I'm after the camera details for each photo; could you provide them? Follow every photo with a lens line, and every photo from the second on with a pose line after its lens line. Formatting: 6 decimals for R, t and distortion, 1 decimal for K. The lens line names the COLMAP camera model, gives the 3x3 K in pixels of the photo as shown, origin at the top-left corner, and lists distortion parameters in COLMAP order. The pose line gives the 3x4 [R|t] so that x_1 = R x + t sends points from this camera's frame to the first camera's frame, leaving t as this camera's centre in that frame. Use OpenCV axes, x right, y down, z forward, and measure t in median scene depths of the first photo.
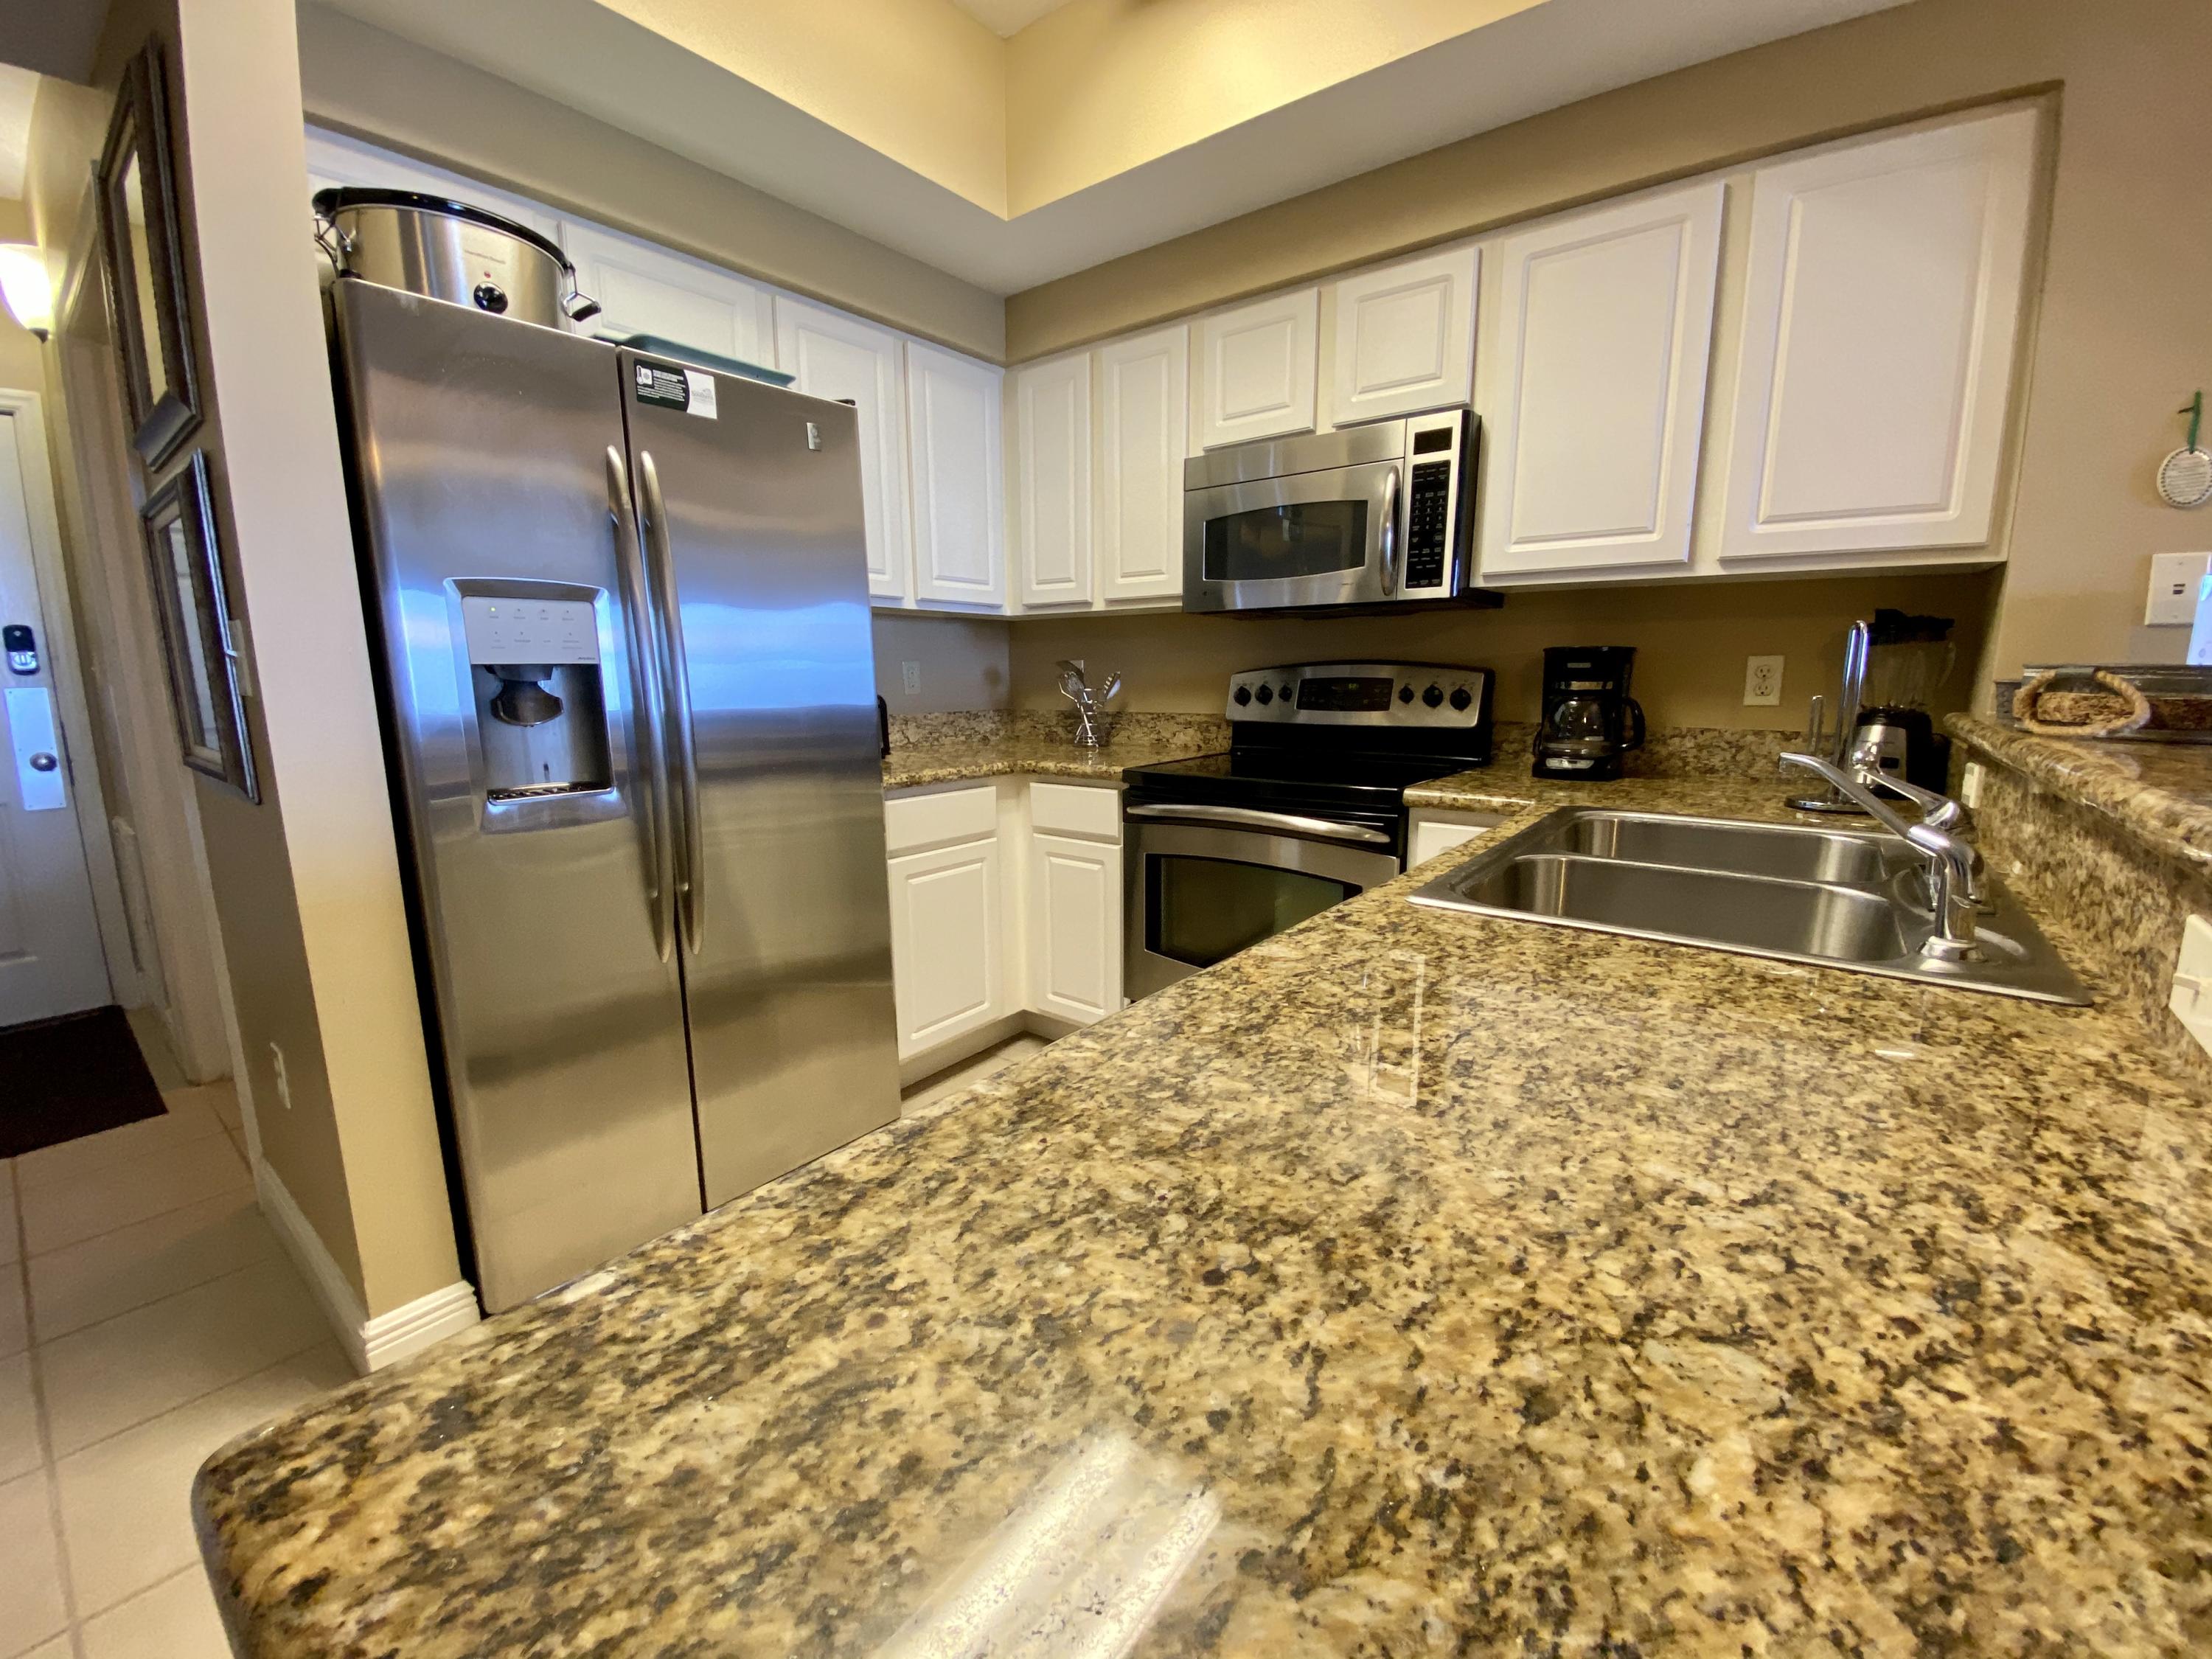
lens RADIAL K [[896.6, 0, 1091.9], [0, 896.6, 835.8], [0, 0, 1]] dist [0.009058, -0.015375]
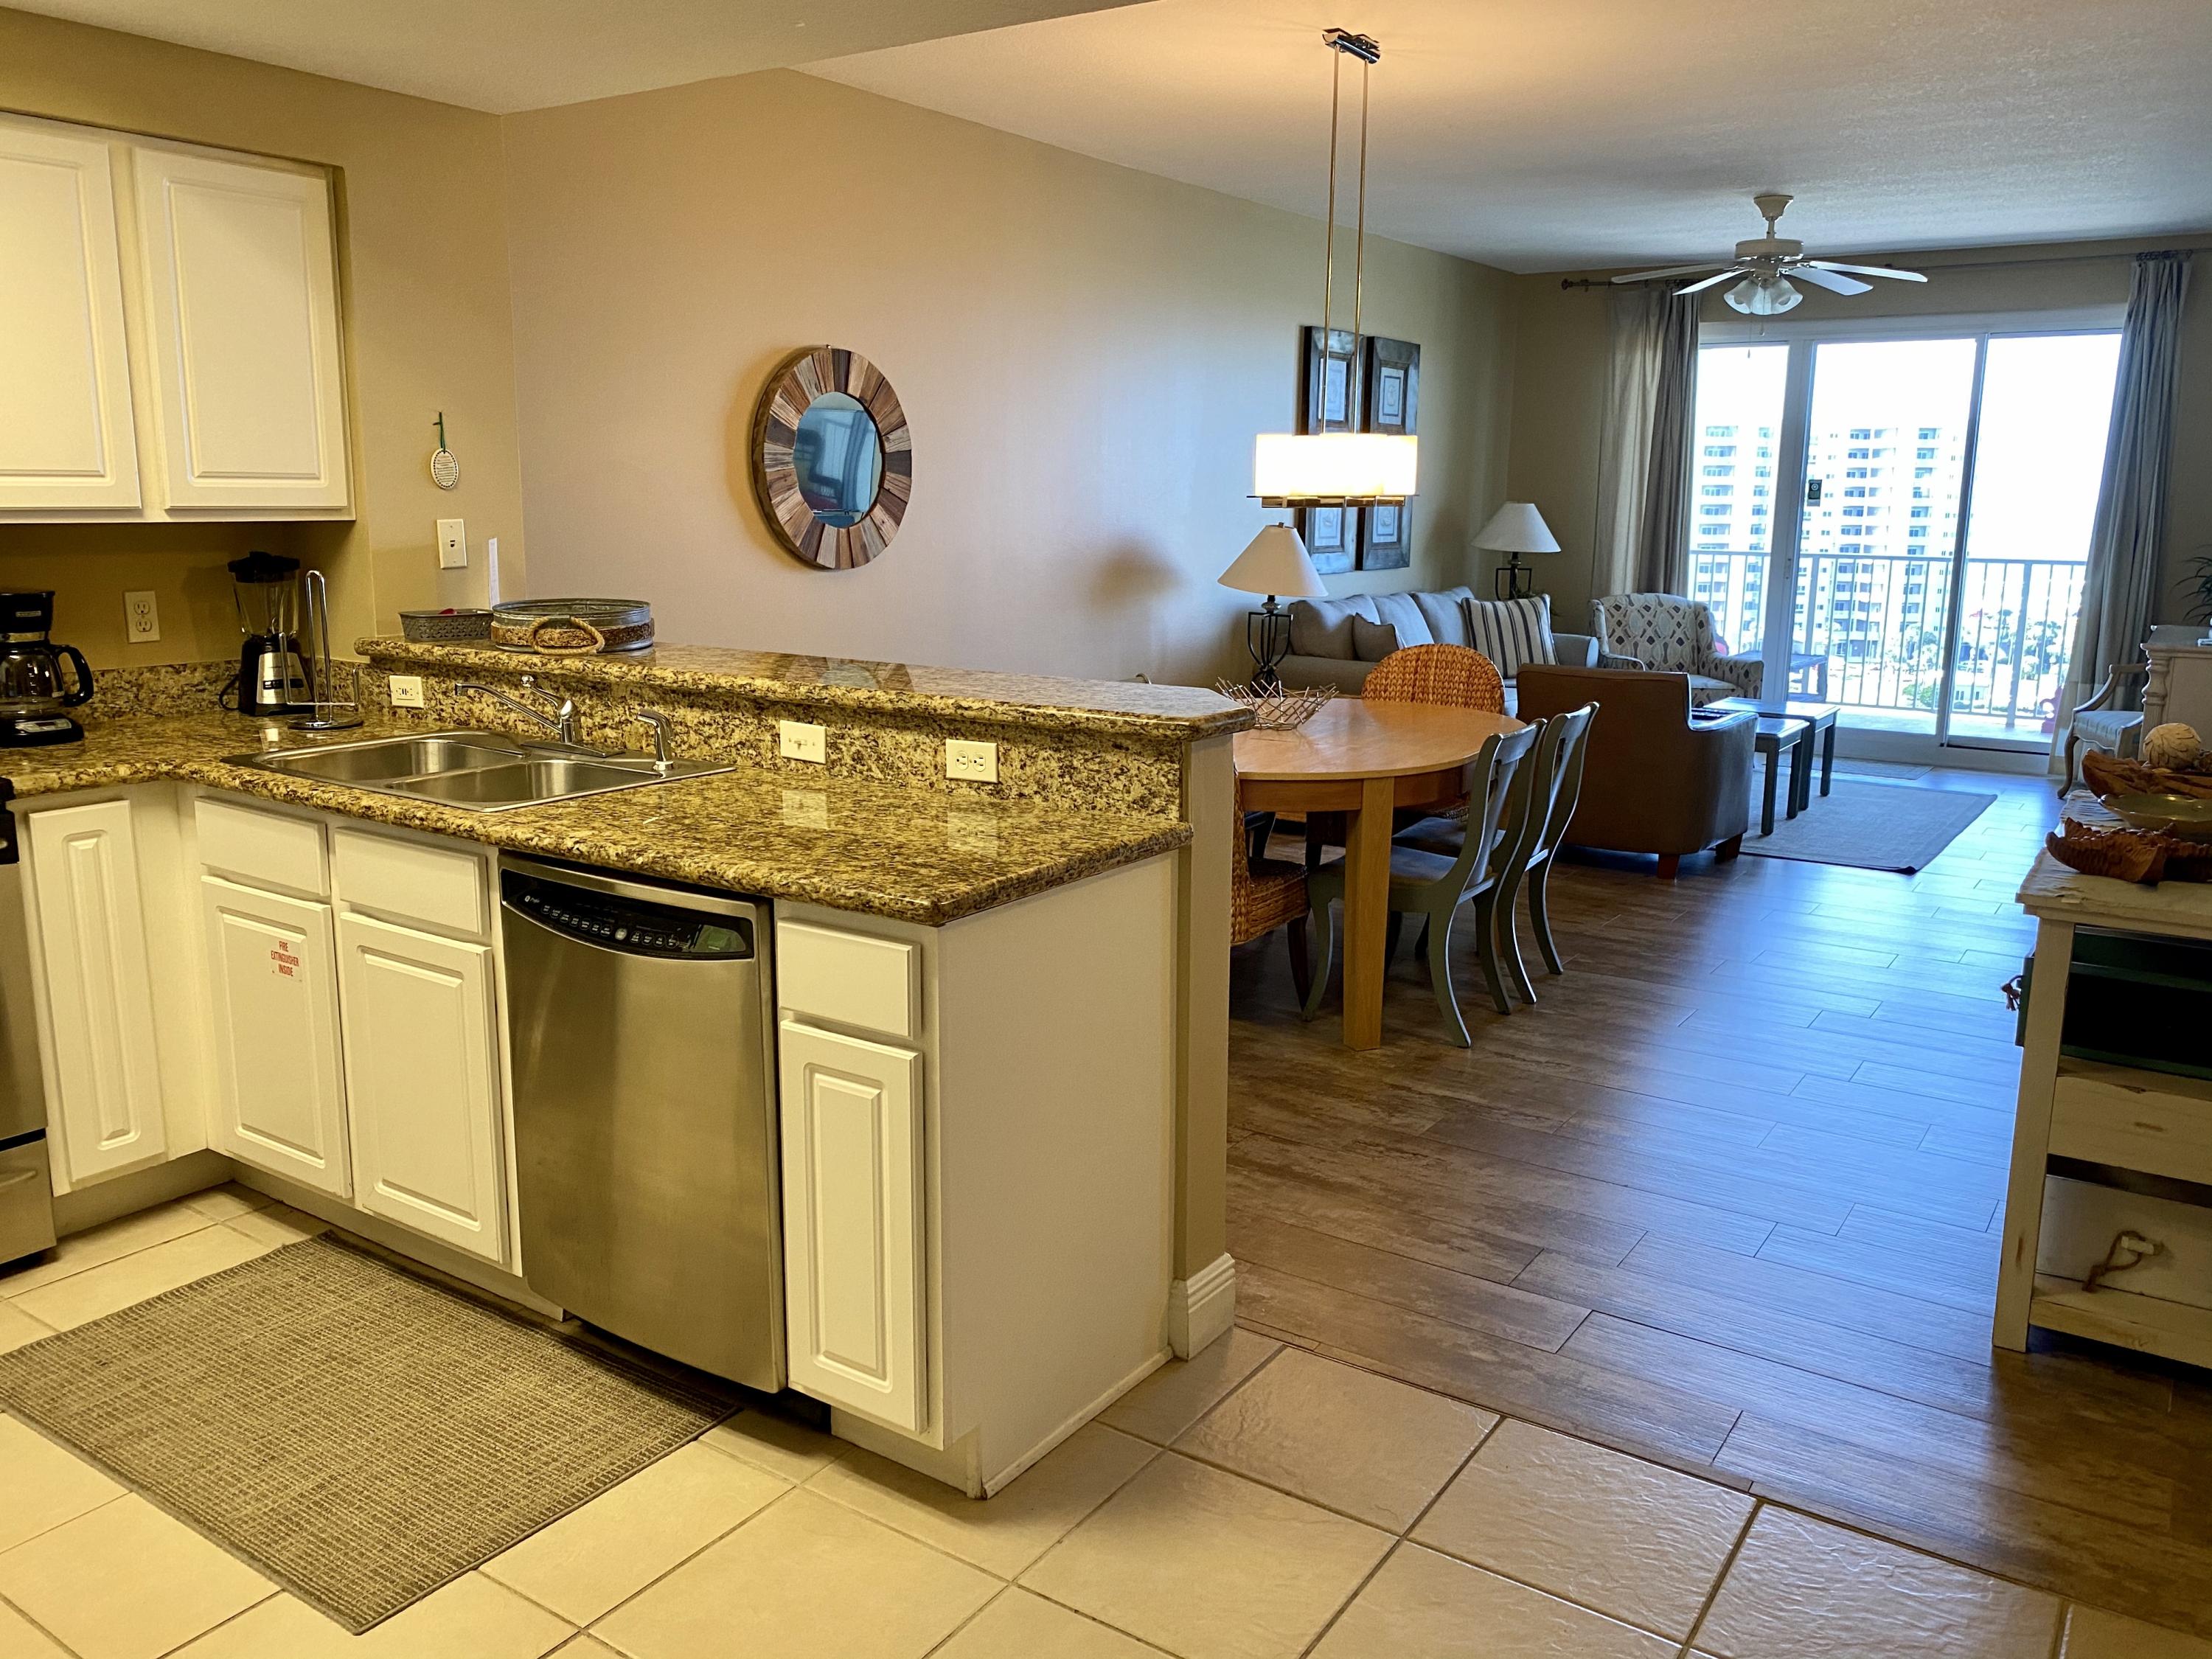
lens RADIAL K [[1709.1, 0, 1107.1], [0, 1709.1, 821.5], [0, 0, 1]] dist [0.001726, -0.007632]
pose [[-0.075885, -0.184156, 0.979963, -1.518448], [0.175102, 0.965063, 0.194916, -0.168969], [-0.981622, 0.186384, -0.040987, 0.092515]]
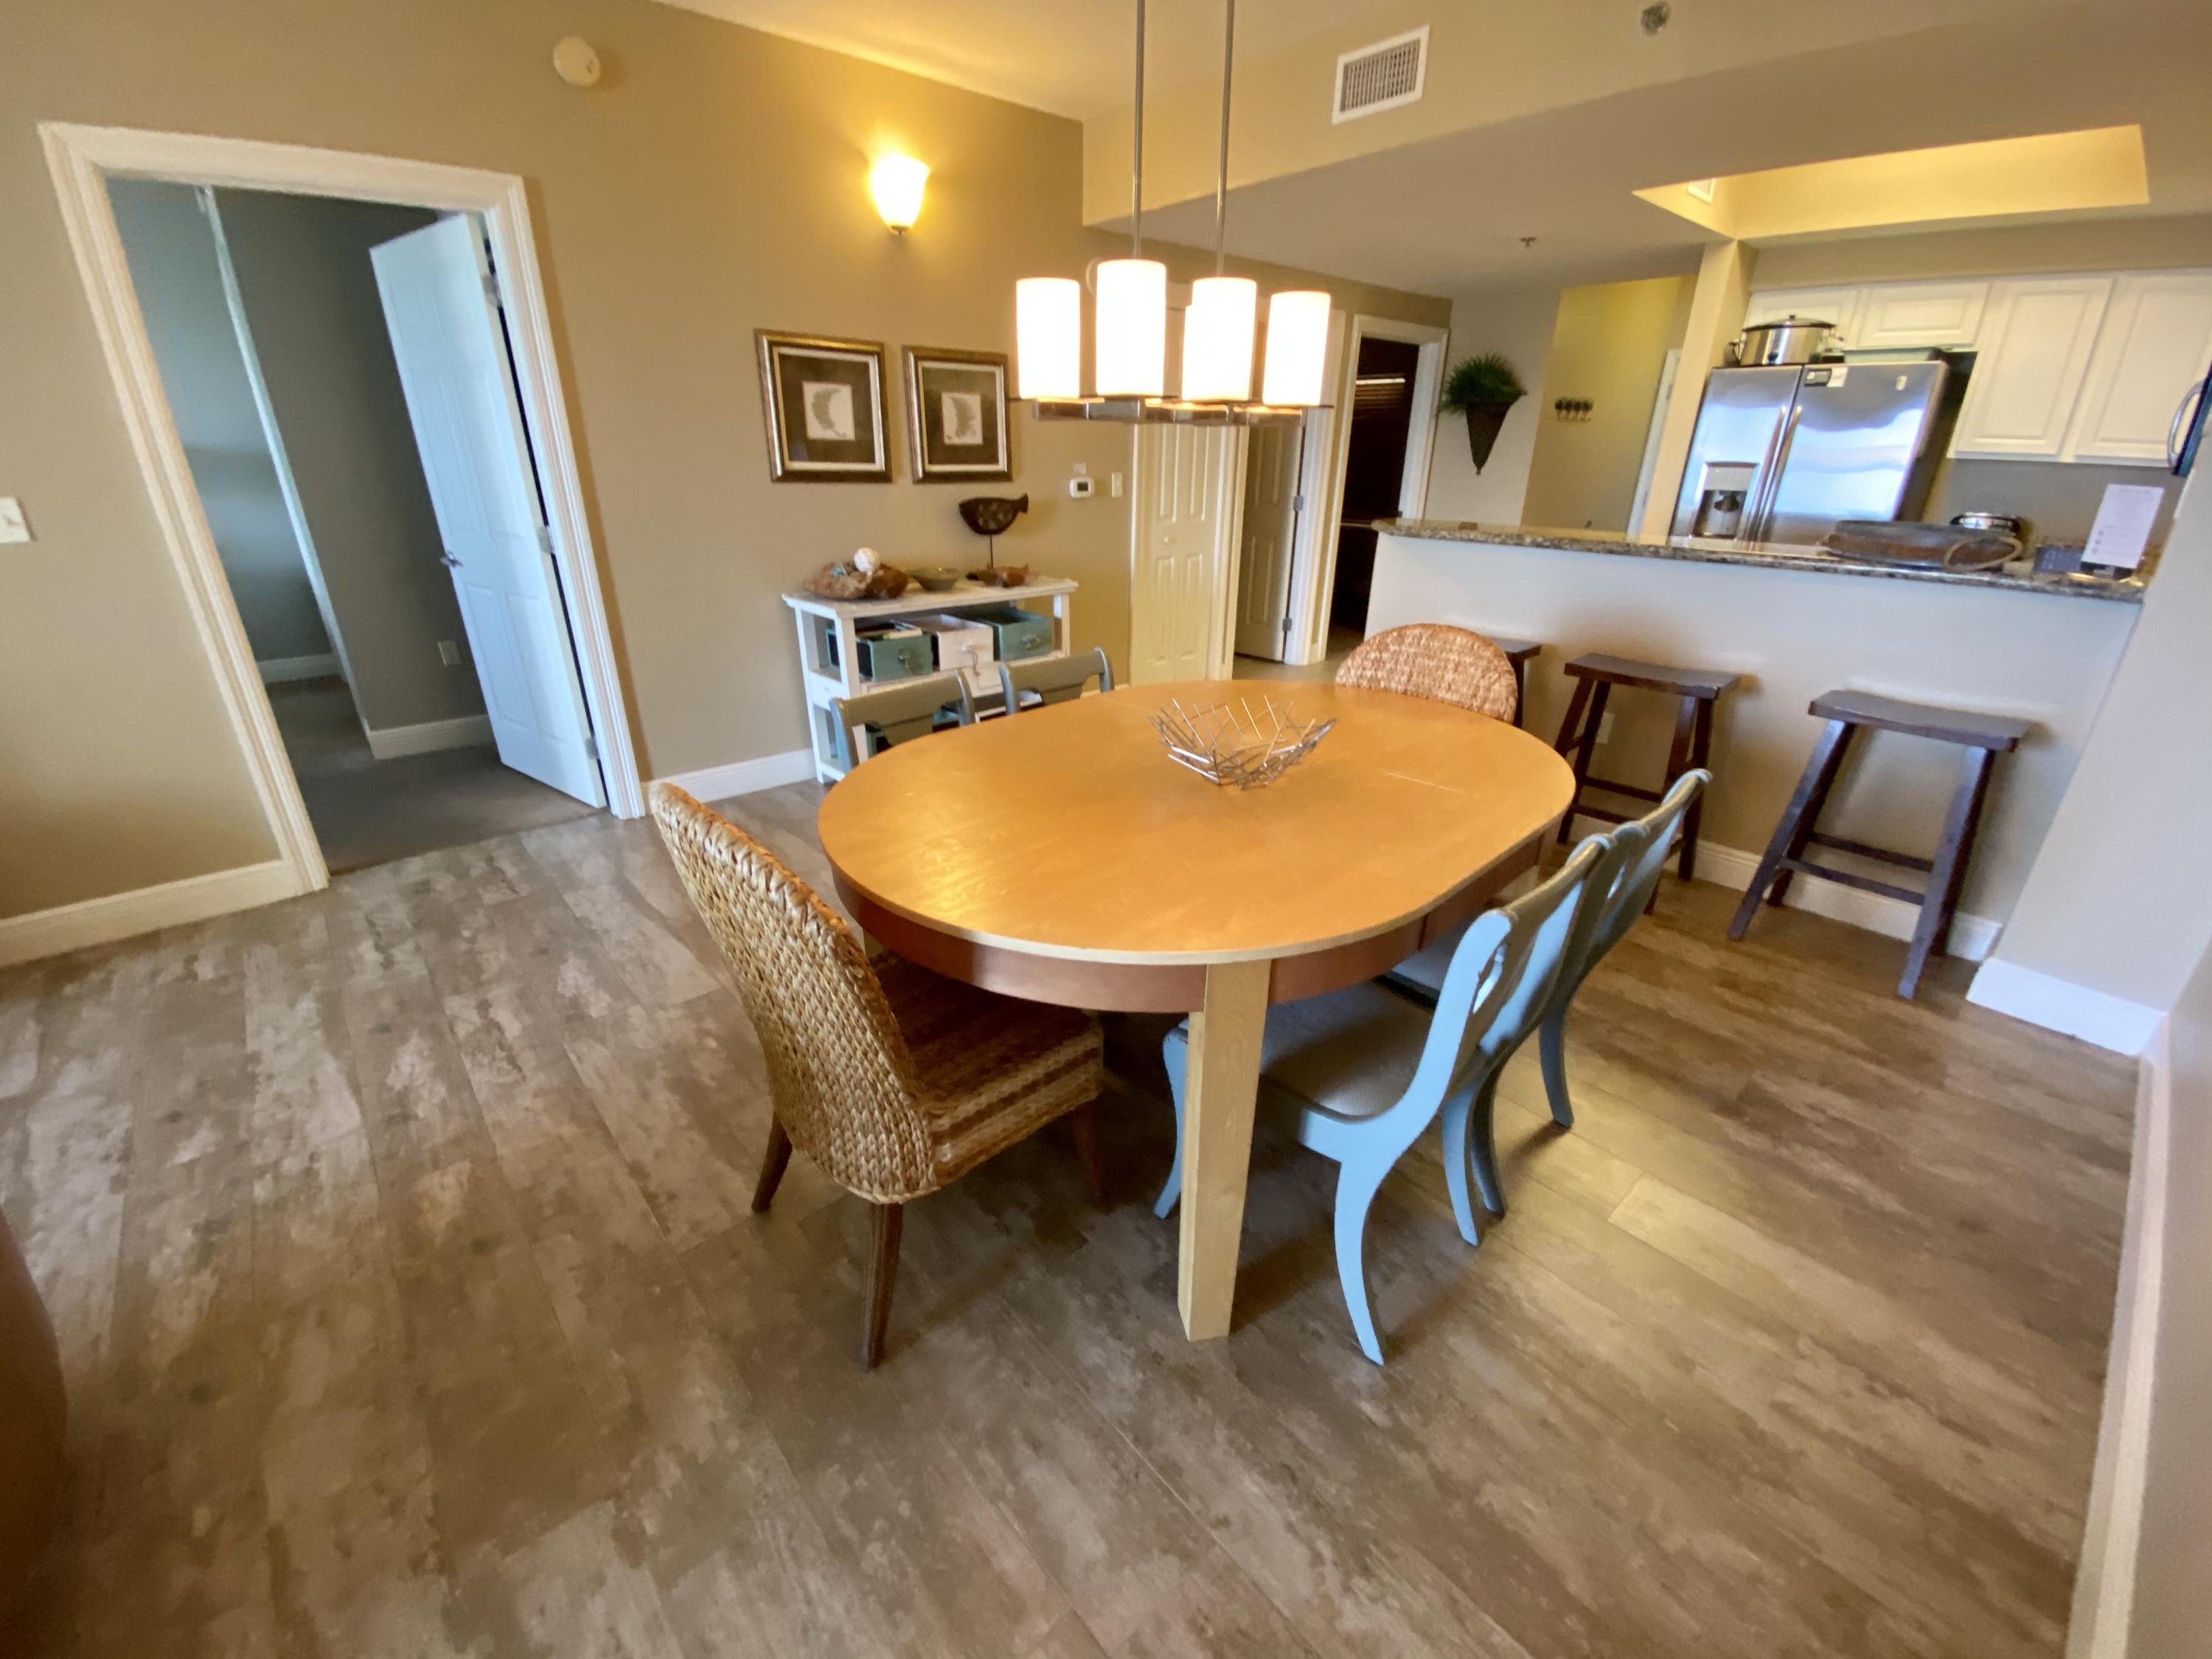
lens RADIAL K [[896.6, 0, 1105.2], [0, 896.6, 834.9], [0, 0, 1]] dist [0.009058, -0.015375]
pose [[-0.171726, 0.389676, -0.904800, 2.674635], [-0.185462, 0.889234, 0.418171, -0.036947], [0.967530, 0.239617, -0.080435, -0.434775]]
